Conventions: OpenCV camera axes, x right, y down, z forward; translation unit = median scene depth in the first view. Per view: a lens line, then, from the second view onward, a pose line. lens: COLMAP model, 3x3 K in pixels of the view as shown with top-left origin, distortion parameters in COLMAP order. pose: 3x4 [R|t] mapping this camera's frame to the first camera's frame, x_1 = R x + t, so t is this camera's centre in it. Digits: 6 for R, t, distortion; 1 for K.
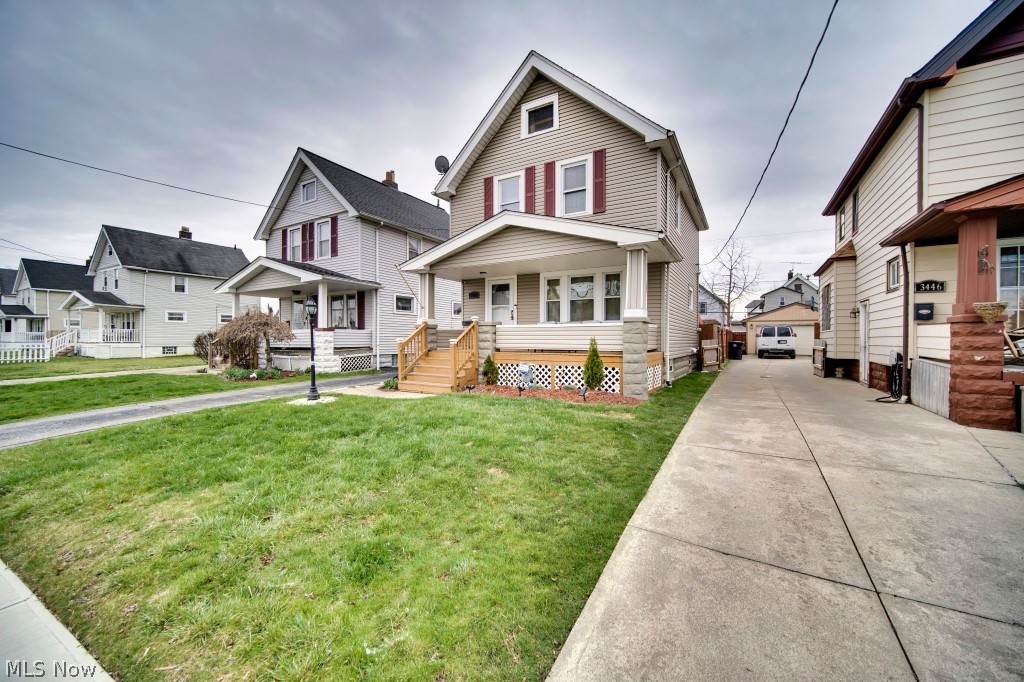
lens RADIAL K [[404.7, 0, 510.1], [0, 404.7, 341.1], [0, 0, 1]] dist [-0.005308, 0.001489]
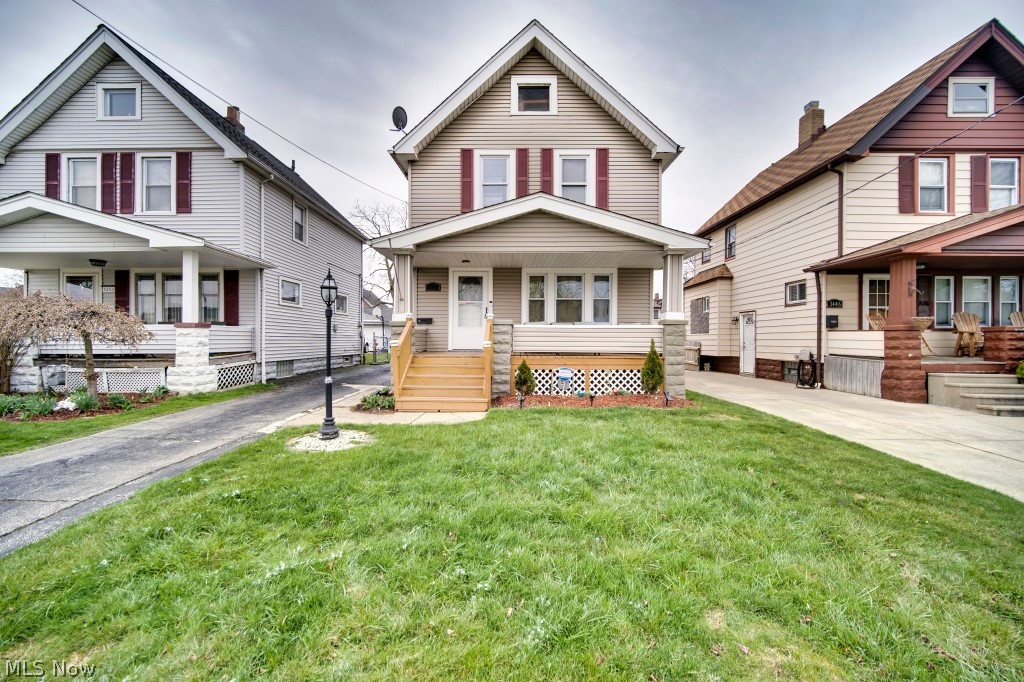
lens RADIAL K [[404.7, 0, 510.0], [0, 404.7, 341.5], [0, 0, 1]] dist [-0.005308, 0.001489]
pose [[0.865454, -0.000525, 0.500988, -0.427430], [0.000210, 1.000000, 0.000685, -0.004166], [-0.500988, -0.000487, 0.865454, 0.242580]]
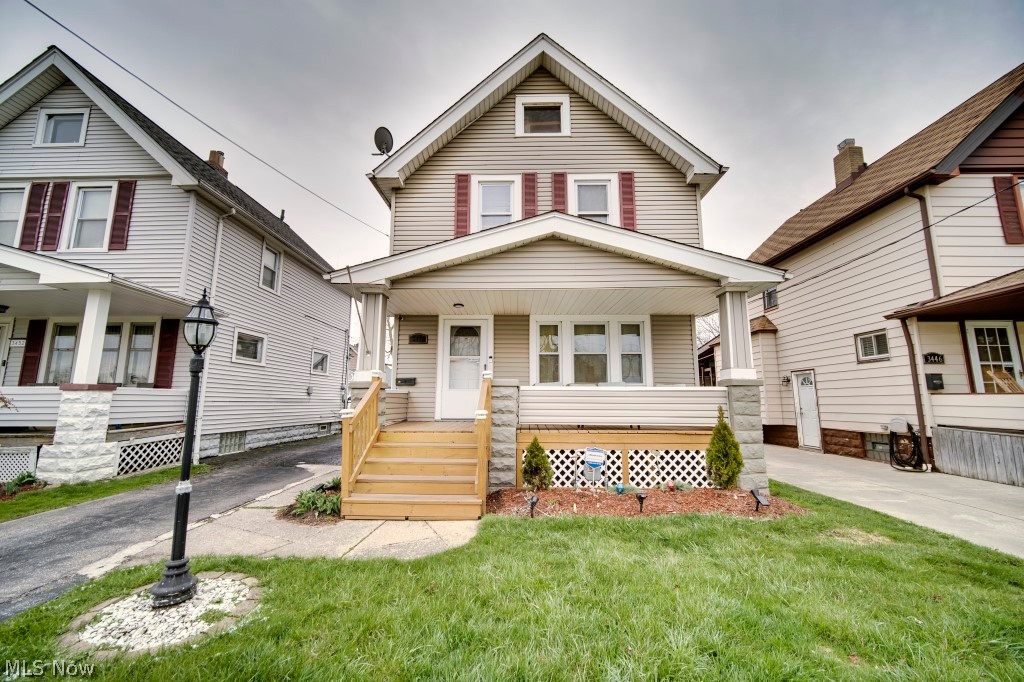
lens RADIAL K [[404.7, 0, 510.3], [0, 404.7, 341.6], [0, 0, 1]] dist [-0.005308, 0.001489]
pose [[0.872095, 0.073620, 0.483767, -0.322128], [0.000887, 0.988378, -0.152011, -0.011713], [-0.489336, 0.132997, 0.861895, 0.422368]]
